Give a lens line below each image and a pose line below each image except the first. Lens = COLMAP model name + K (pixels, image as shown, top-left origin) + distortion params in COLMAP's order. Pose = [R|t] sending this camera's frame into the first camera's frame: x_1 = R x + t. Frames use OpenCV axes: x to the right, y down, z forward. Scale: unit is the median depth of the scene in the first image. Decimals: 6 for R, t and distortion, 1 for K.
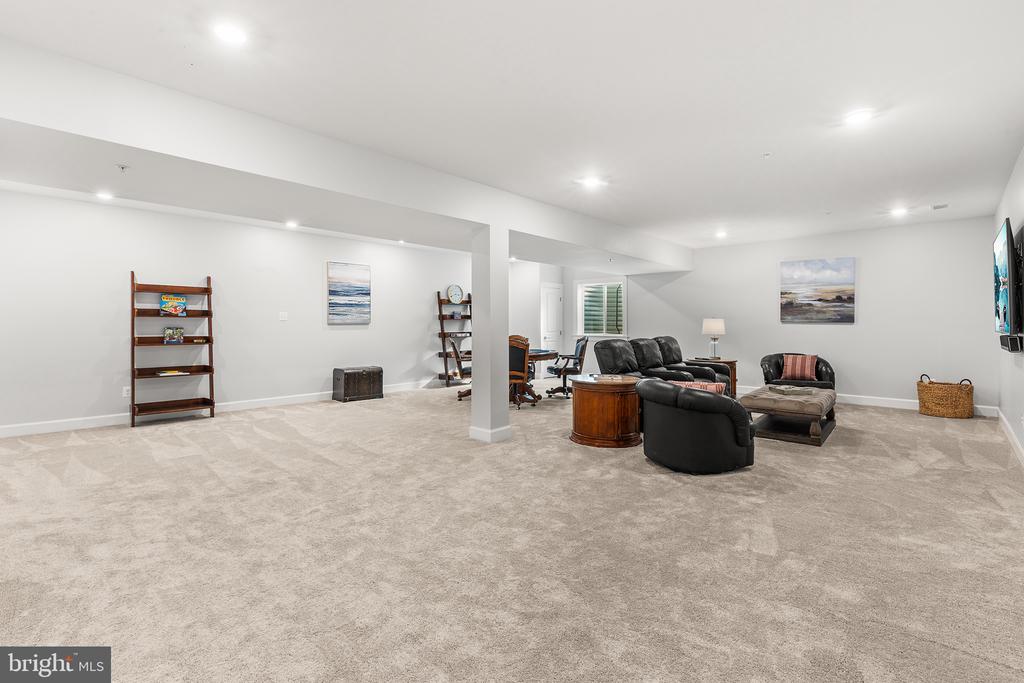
lens RADIAL K [[464.2, 0, 516.6], [0, 464.2, 333.0], [0, 0, 1]] dist [0.005073, -0.001079]
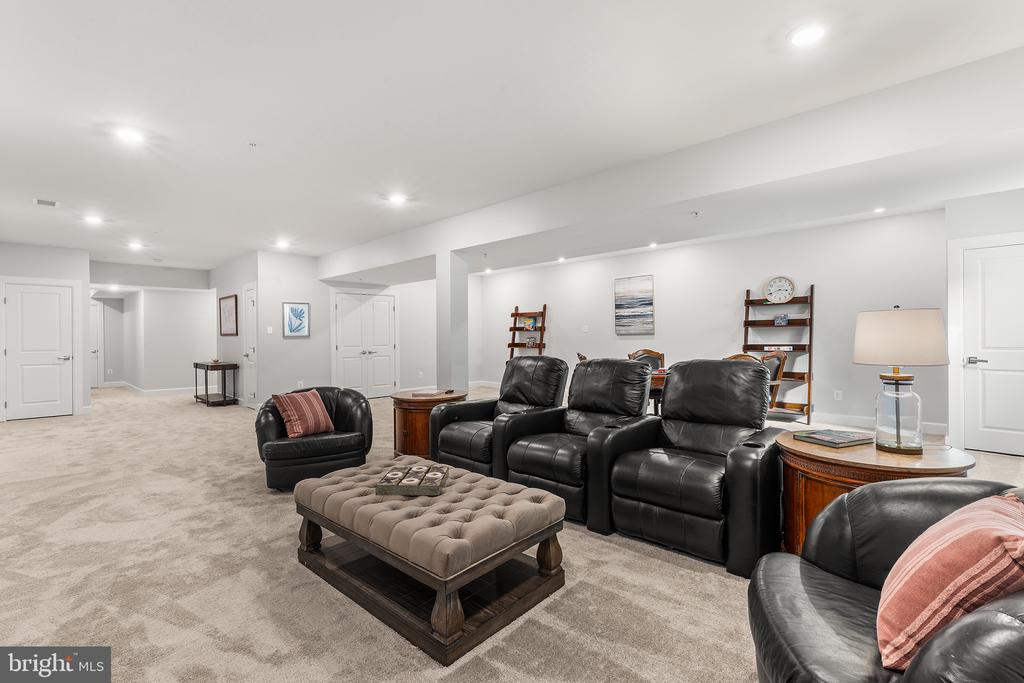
lens RADIAL K [[464.2, 0, 513.5], [0, 464.2, 338.9], [0, 0, 1]] dist [0.005073, -0.001079]
pose [[0.005440, 0.006330, -0.999965, 0.702140], [-0.005653, 0.999964, 0.006299, -0.014236], [0.999969, 0.005619, 0.005476, 0.732302]]
